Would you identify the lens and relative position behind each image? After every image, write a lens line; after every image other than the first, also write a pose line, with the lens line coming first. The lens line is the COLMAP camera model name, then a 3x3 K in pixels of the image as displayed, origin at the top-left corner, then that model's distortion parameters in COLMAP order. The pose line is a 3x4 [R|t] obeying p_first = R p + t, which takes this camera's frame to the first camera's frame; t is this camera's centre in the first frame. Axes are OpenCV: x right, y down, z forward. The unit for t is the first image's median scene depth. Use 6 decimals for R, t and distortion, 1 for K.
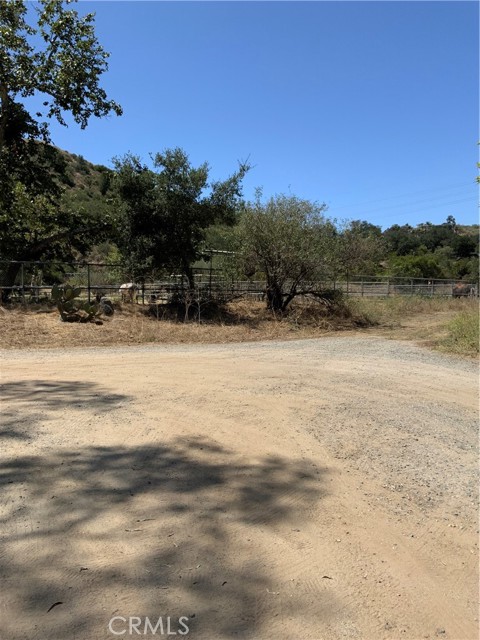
lens RADIAL K [[523.6, 0, 238.8], [0, 523.6, 318.2], [0, 0, 1]] dist [0.109889, -0.223798]
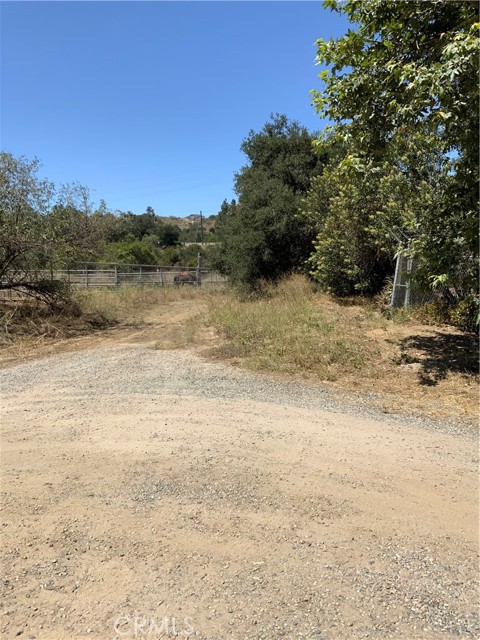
lens RADIAL K [[523.6, 0, 238.8], [0, 523.6, 318.2], [0, 0, 1]] dist [0.109889, -0.223798]
pose [[0.855989, -0.061548, 0.513317, 0.018268], [0.050490, 0.998094, 0.035479, -0.017773], [-0.514523, -0.004452, 0.857465, 0.283180]]
